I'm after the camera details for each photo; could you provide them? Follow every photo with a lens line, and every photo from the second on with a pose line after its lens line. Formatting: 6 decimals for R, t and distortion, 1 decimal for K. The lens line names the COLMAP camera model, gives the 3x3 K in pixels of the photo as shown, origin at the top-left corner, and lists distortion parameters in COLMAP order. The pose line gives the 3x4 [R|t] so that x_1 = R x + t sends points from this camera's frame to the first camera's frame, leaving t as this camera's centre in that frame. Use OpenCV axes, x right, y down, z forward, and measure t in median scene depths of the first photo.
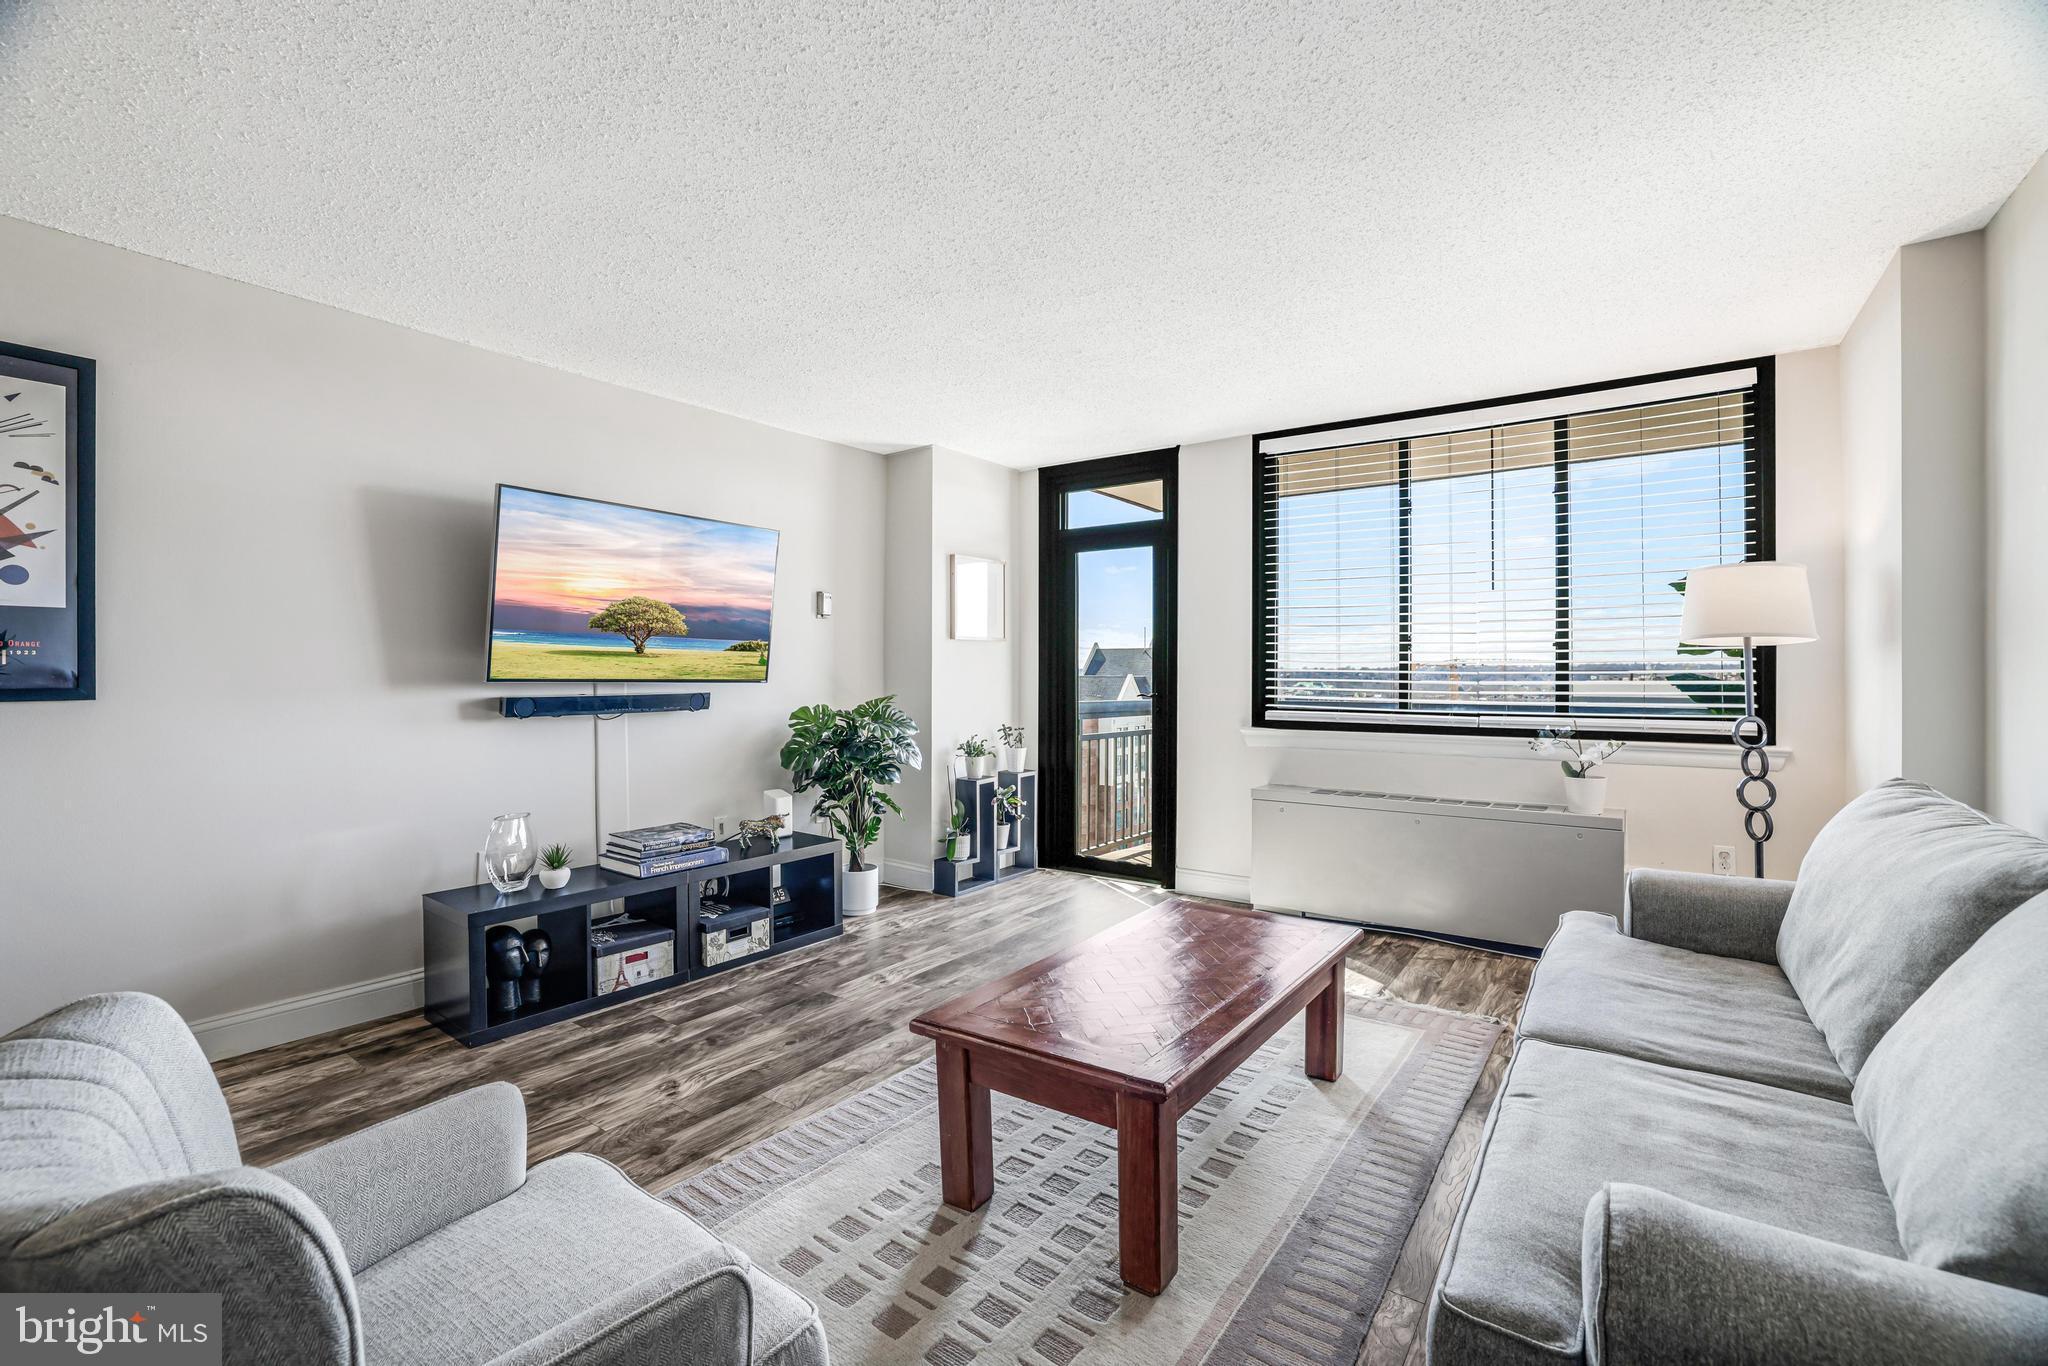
lens RADIAL K [[879.5, 0, 1019.9], [0, 879.5, 673.8], [0, 0, 1]] dist [-0.053326, 0.019906]
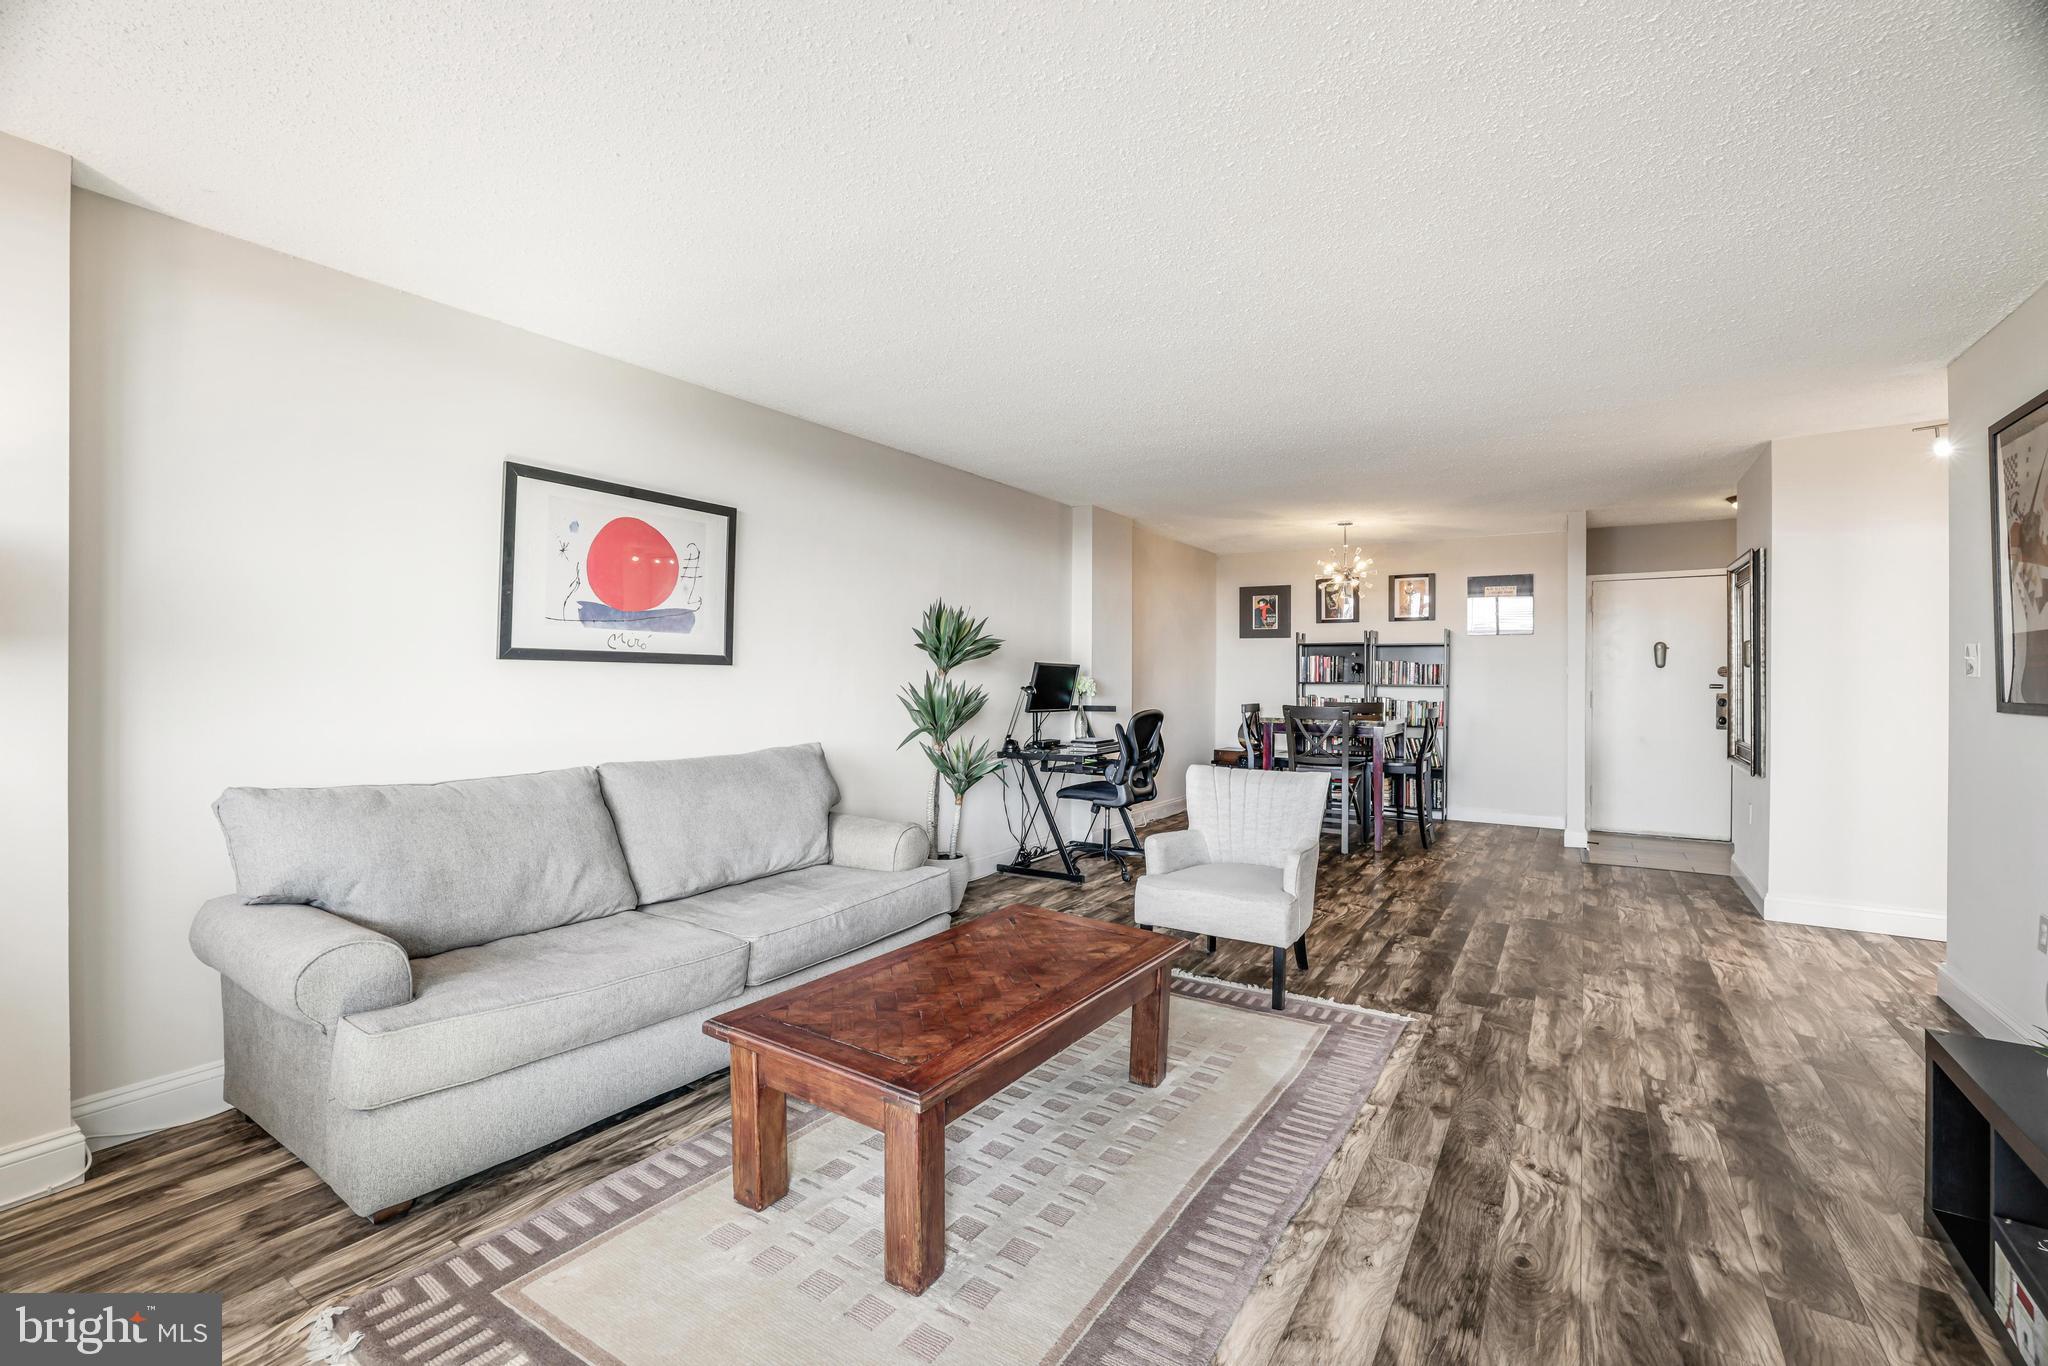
lens RADIAL K [[879.5, 0, 1019.9], [0, 879.5, 673.8], [0, 0, 1]] dist [-0.053326, 0.019906]
pose [[-0.998488, -0.007130, -0.054498, 0.104653], [-0.007176, 0.999974, 0.000655, -0.007261], [0.054492, 0.001045, -0.998514, 1.149193]]
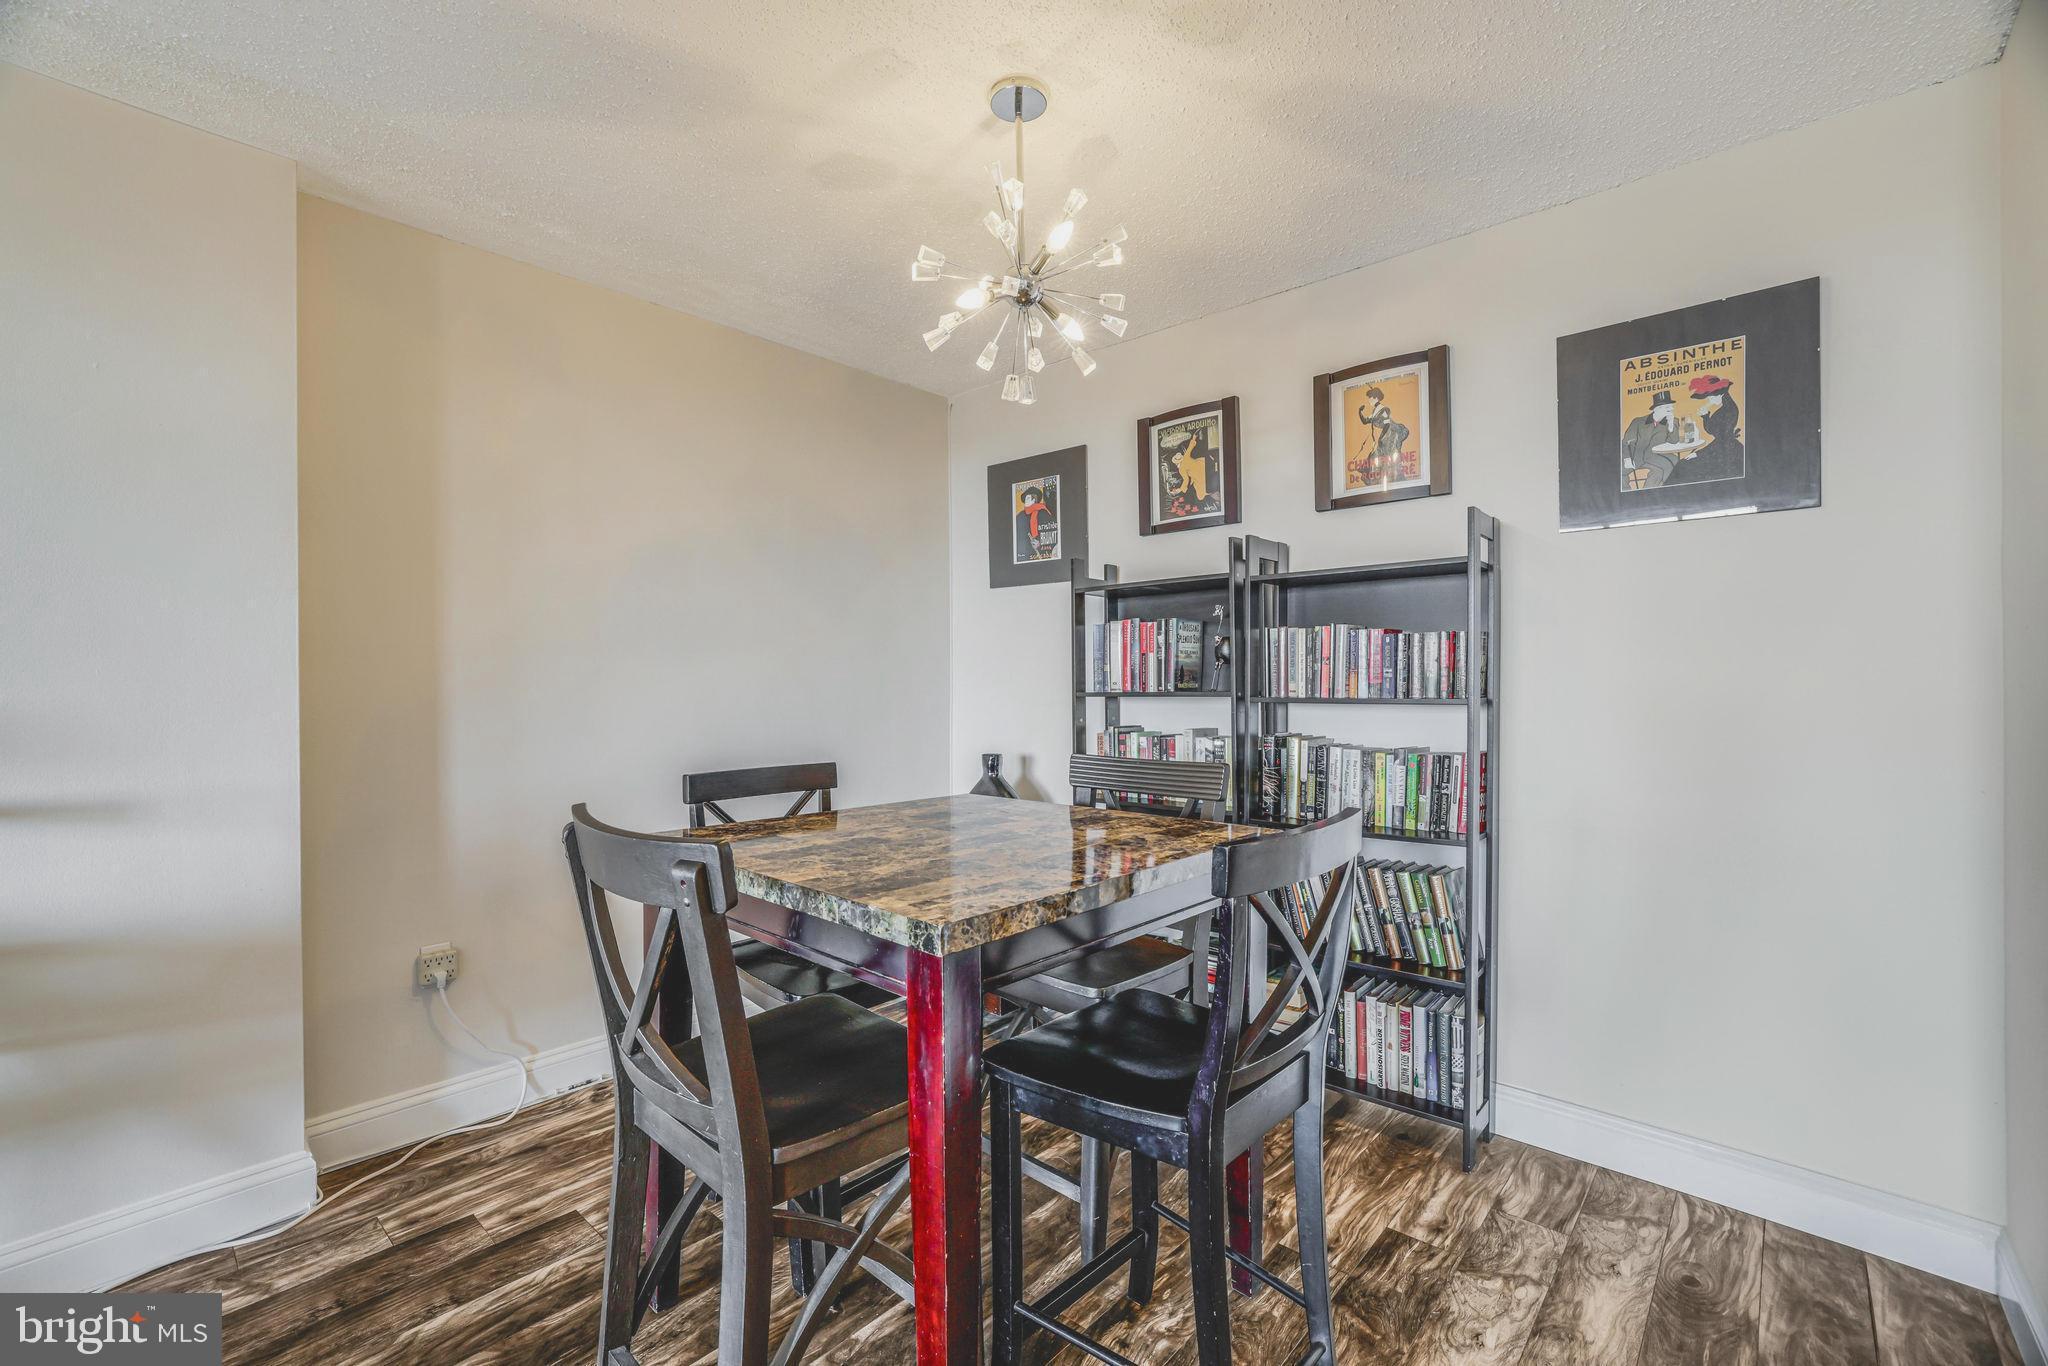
lens RADIAL K [[883.7, 0, 1024.0], [0, 883.7, 683.0], [0, 0, 1]] dist [-0.030428, 0.019934]
pose [[-0.995349, 0.001146, 0.096331, -0.675329], [0.000916, 0.999997, -0.002429, 0.002276], [-0.096334, -0.002330, -0.995346, -0.077852]]
